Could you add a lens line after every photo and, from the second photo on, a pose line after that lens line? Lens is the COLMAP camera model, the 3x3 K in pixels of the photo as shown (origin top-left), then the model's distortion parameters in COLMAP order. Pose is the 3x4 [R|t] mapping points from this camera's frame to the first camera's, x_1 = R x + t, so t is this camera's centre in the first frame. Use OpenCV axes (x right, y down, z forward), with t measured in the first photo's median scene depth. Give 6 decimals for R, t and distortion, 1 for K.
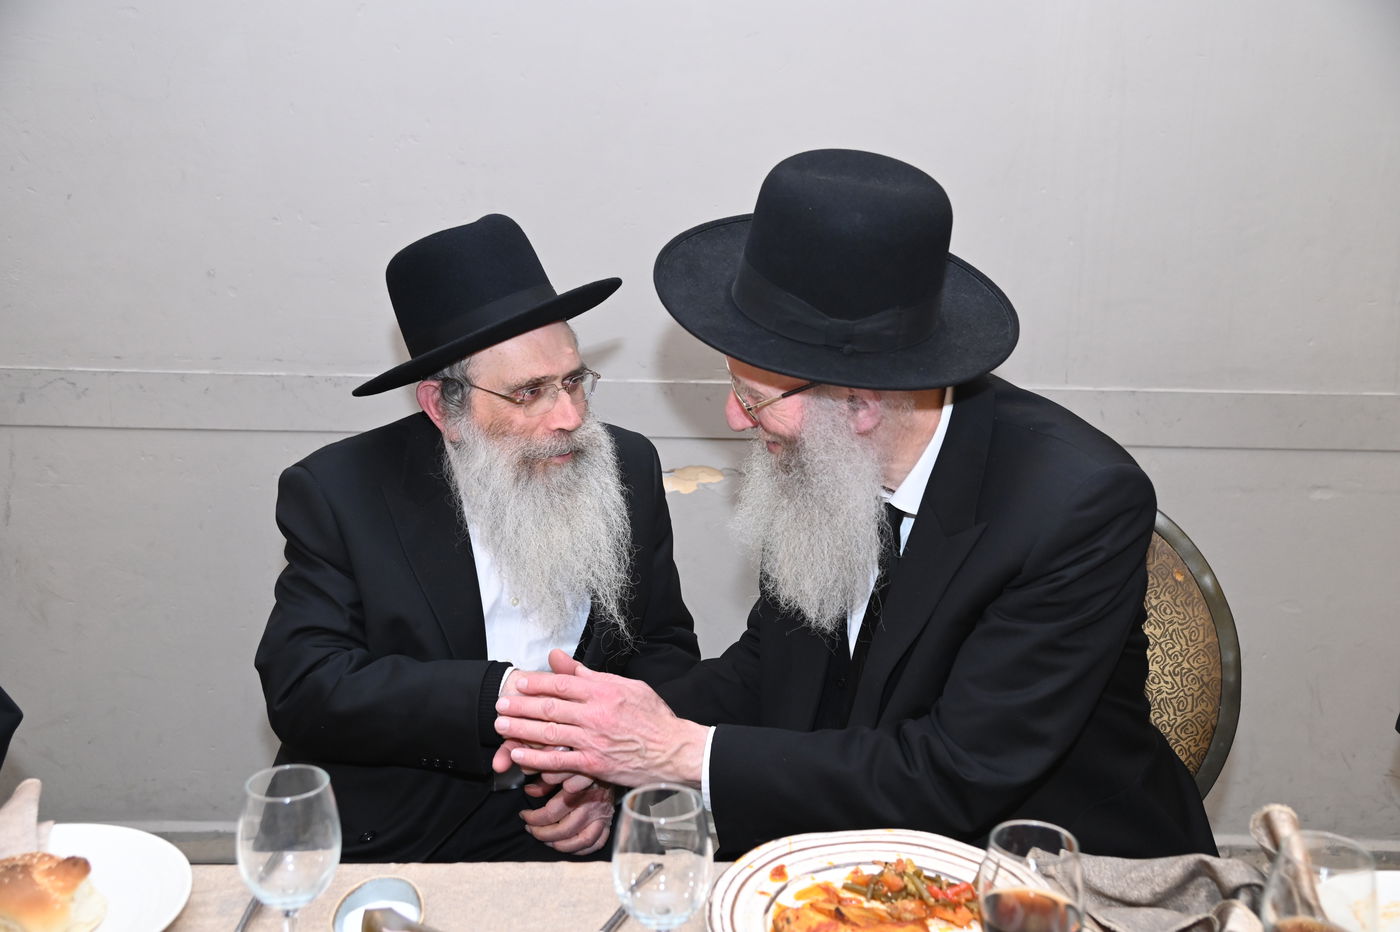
lens RADIAL K [[1555.9, 0, 707.5], [0, 1555.9, 465.7], [0, 0, 1]] dist [0.049271, 0.000000]
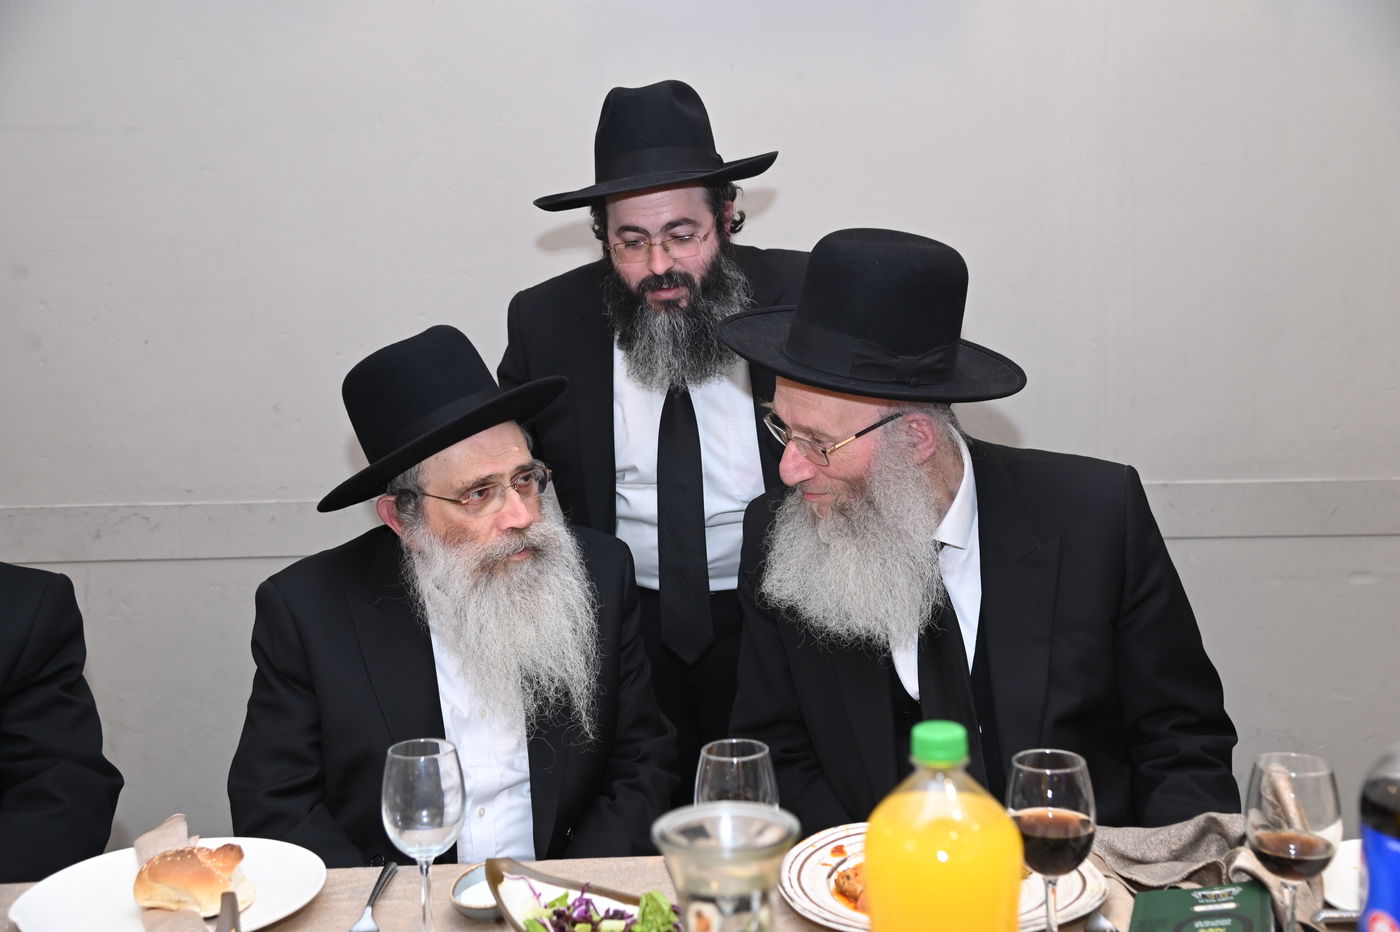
lens RADIAL K [[1841.7, 0, 695.7], [0, 1841.7, 460.8], [0, 0, 1]] dist [0.051174, 0.000000]
pose [[0.998832, -0.043545, -0.020957, -0.016676], [0.040118, 0.988937, -0.142807, 0.163593], [0.026944, 0.141800, 0.989529, -0.354683]]
